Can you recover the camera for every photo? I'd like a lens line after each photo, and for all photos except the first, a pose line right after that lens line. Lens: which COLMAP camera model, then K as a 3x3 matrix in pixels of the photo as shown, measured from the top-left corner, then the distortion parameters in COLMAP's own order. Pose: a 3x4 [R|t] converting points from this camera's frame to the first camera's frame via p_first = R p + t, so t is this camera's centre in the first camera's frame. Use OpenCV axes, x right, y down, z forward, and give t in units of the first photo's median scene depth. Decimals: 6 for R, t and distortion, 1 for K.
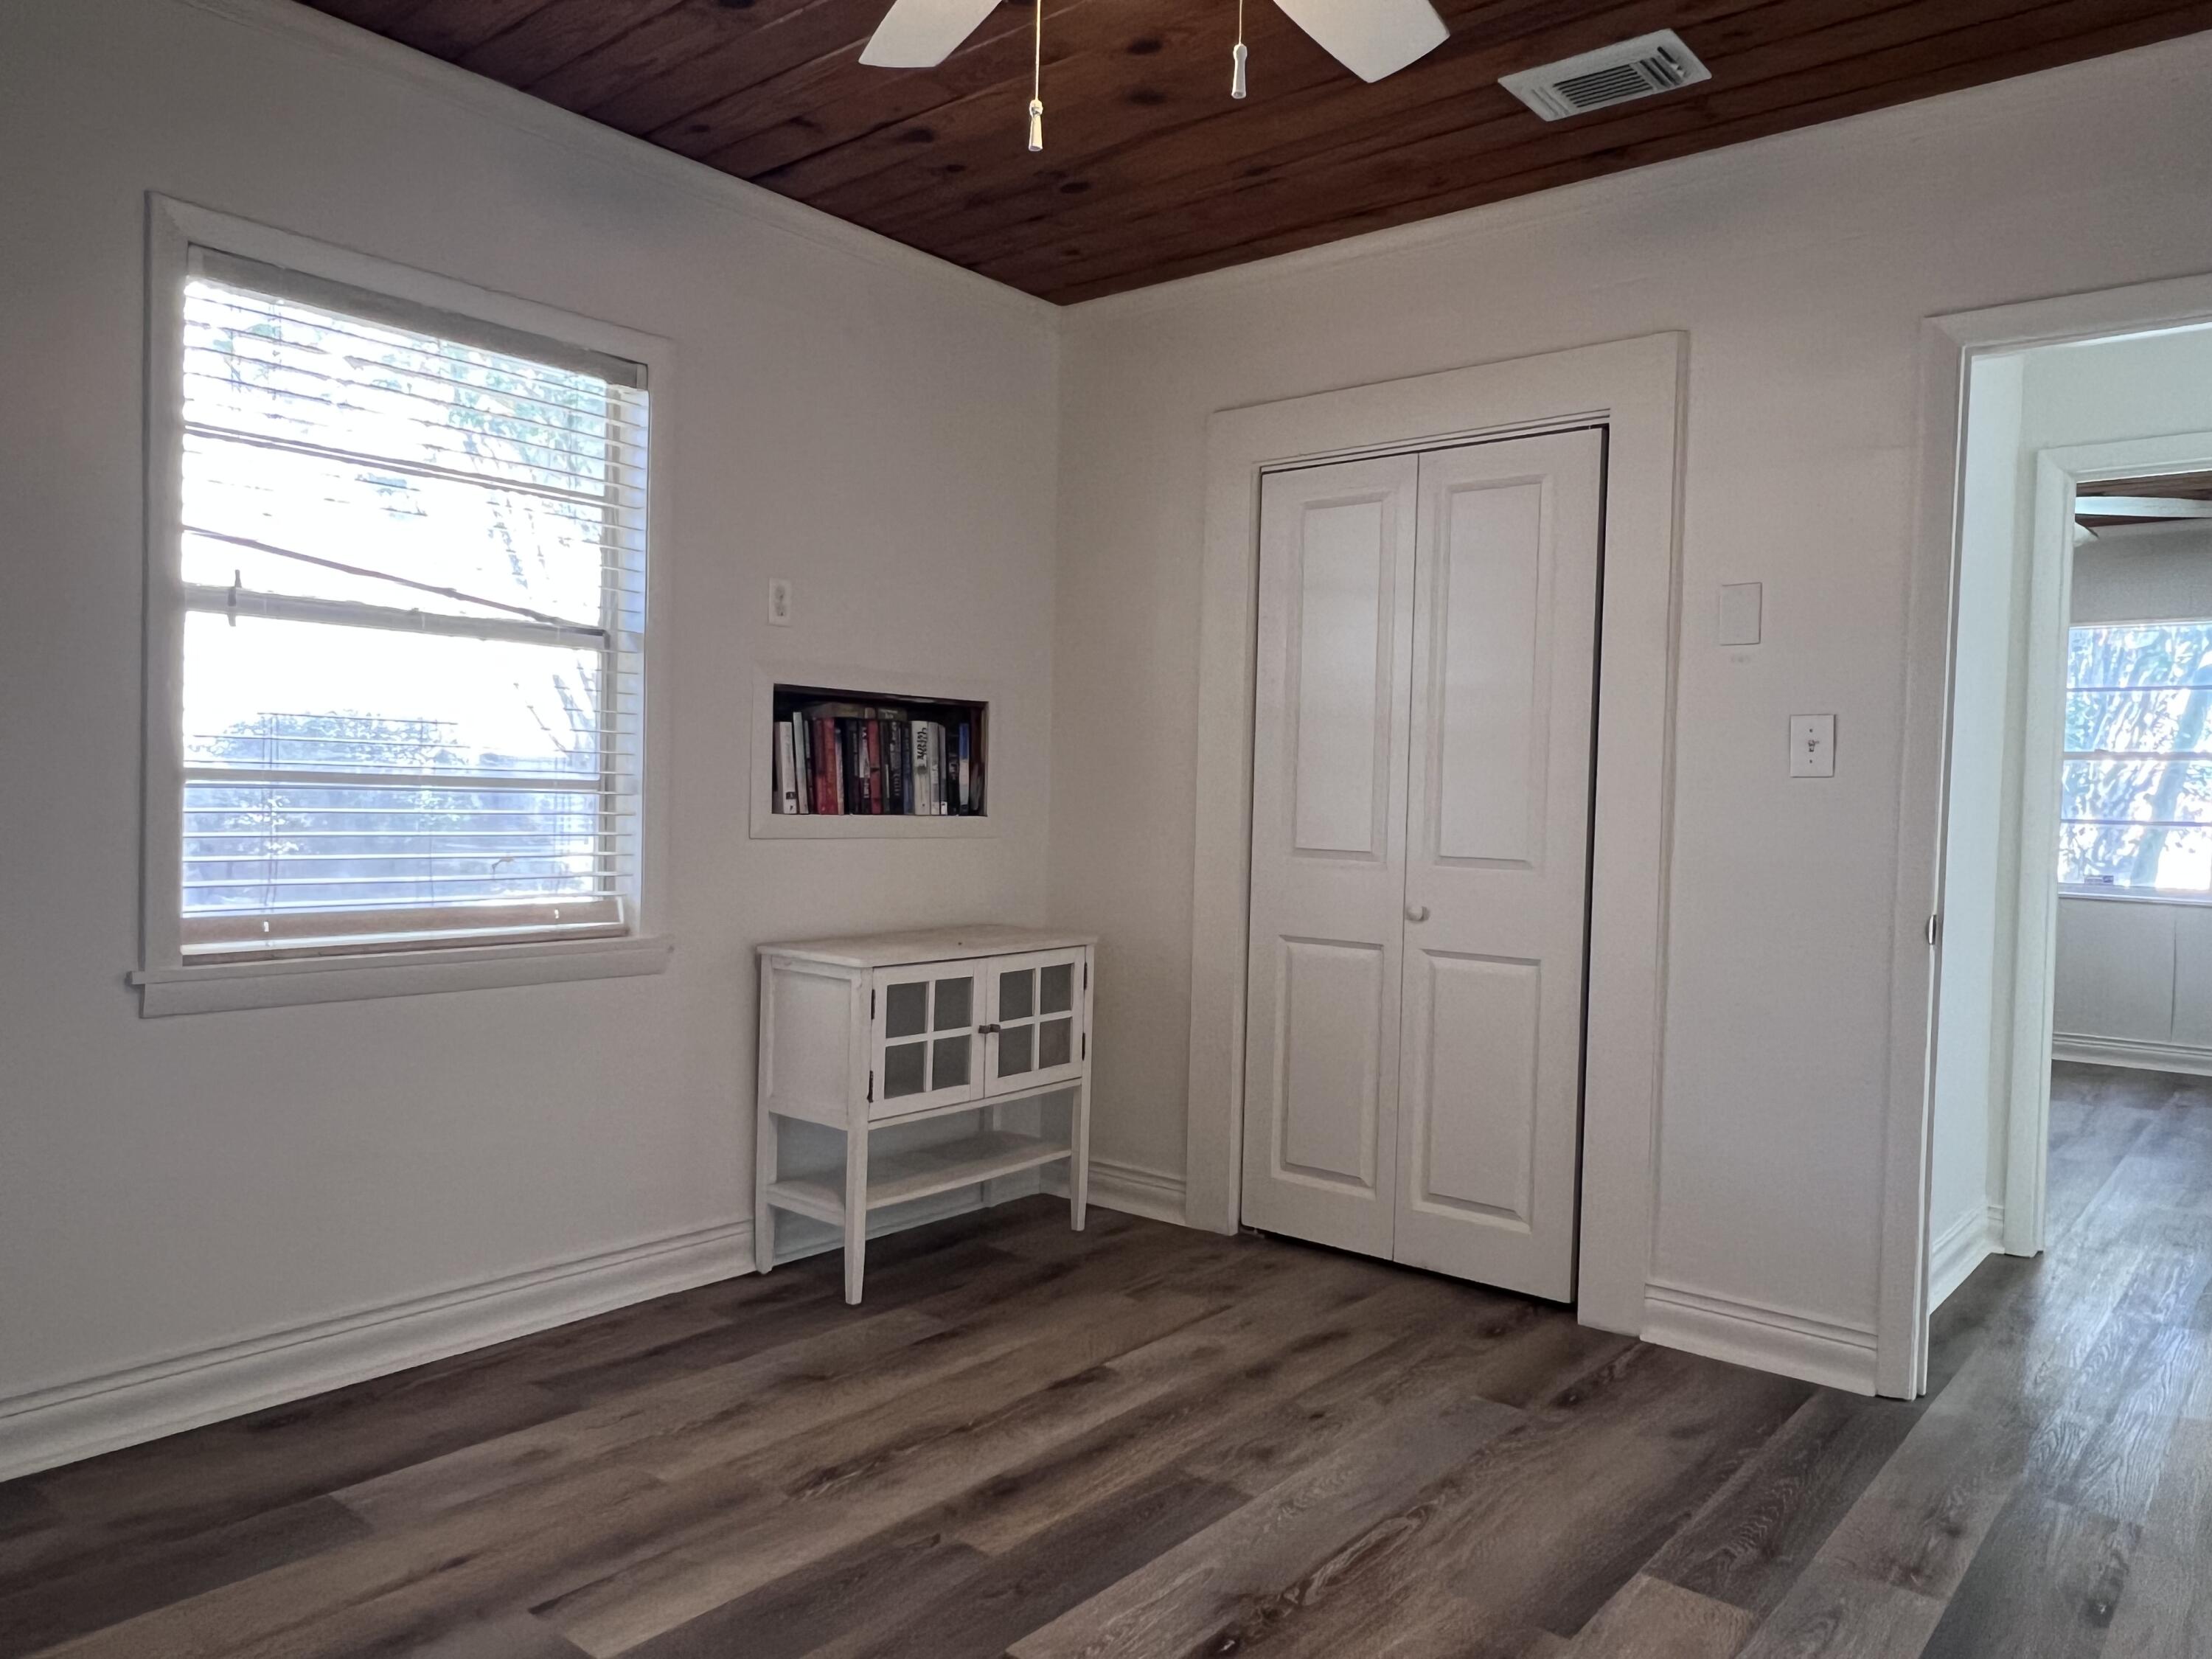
lens RADIAL K [[1552.2, 0, 1098.0], [0, 1552.2, 833.5], [0, 0, 1]] dist [0.008244, -0.002072]
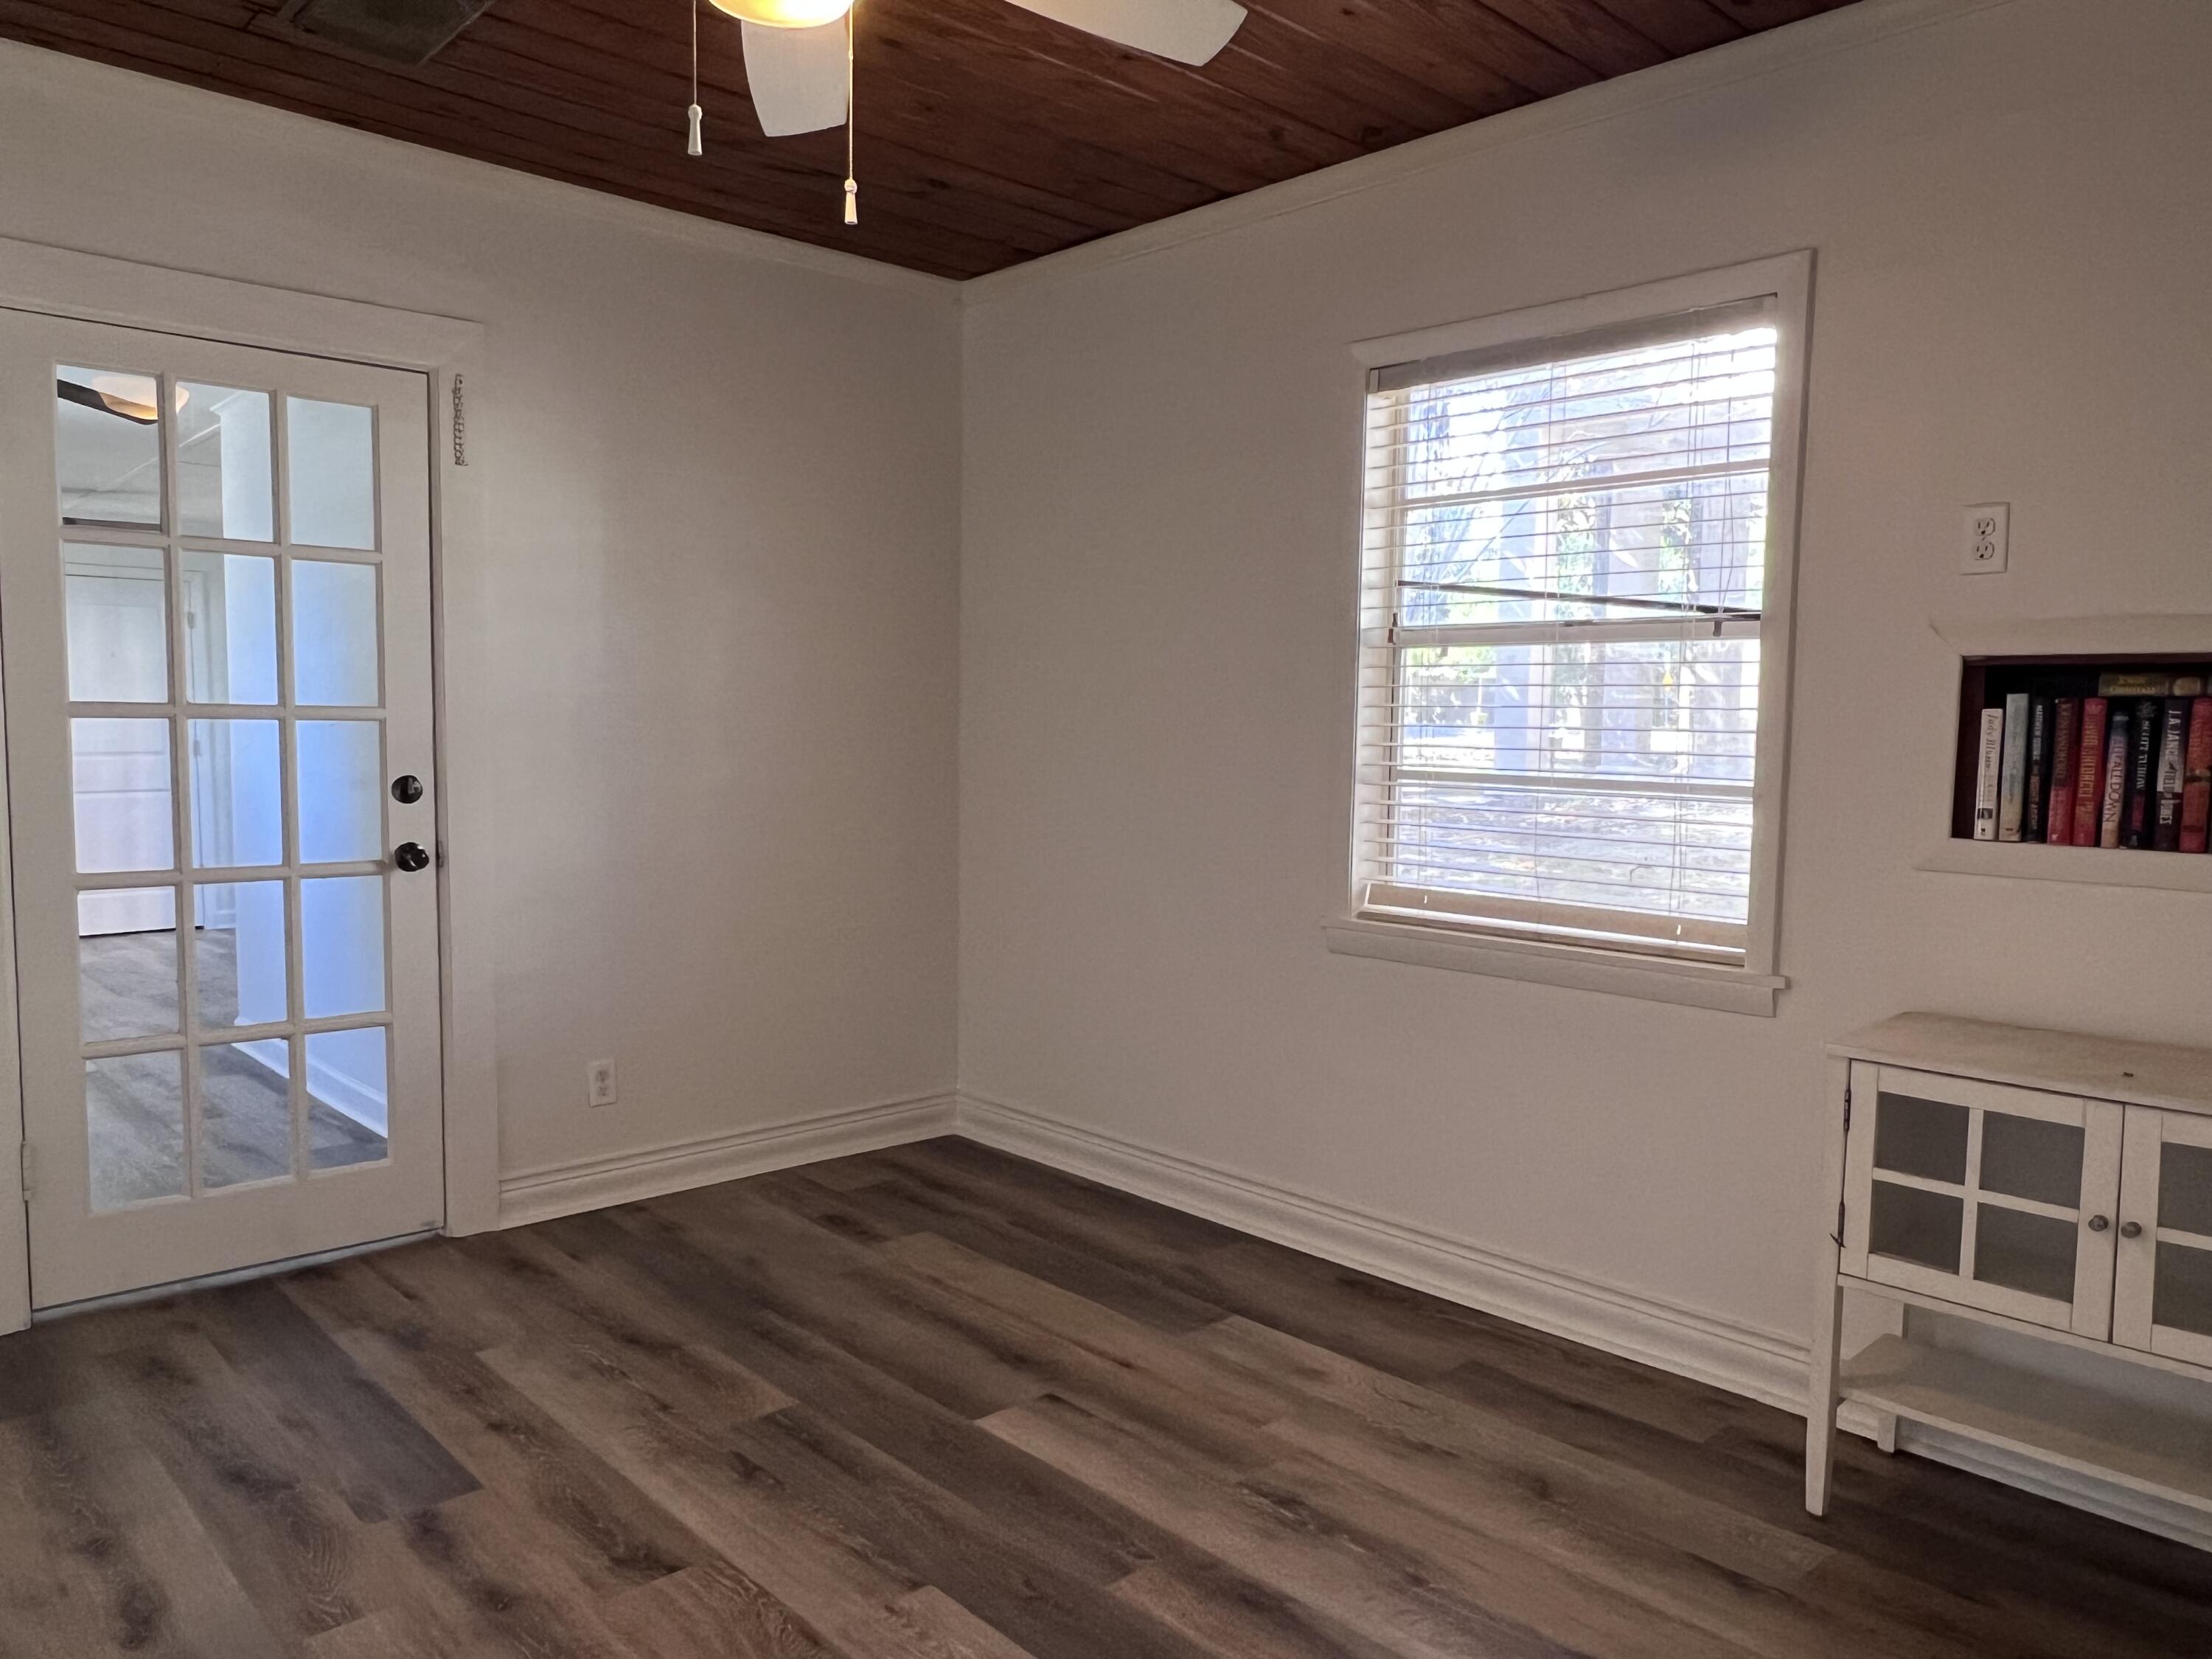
lens RADIAL K [[1552.2, 0, 1092.6], [0, 1552.2, 842.3], [0, 0, 1]] dist [0.008244, -0.002072]
pose [[-0.129686, 0.051845, -0.990199, 0.636482], [-0.043439, 0.997376, 0.057910, -0.040330], [0.990603, 0.050523, -0.127094, 0.798087]]
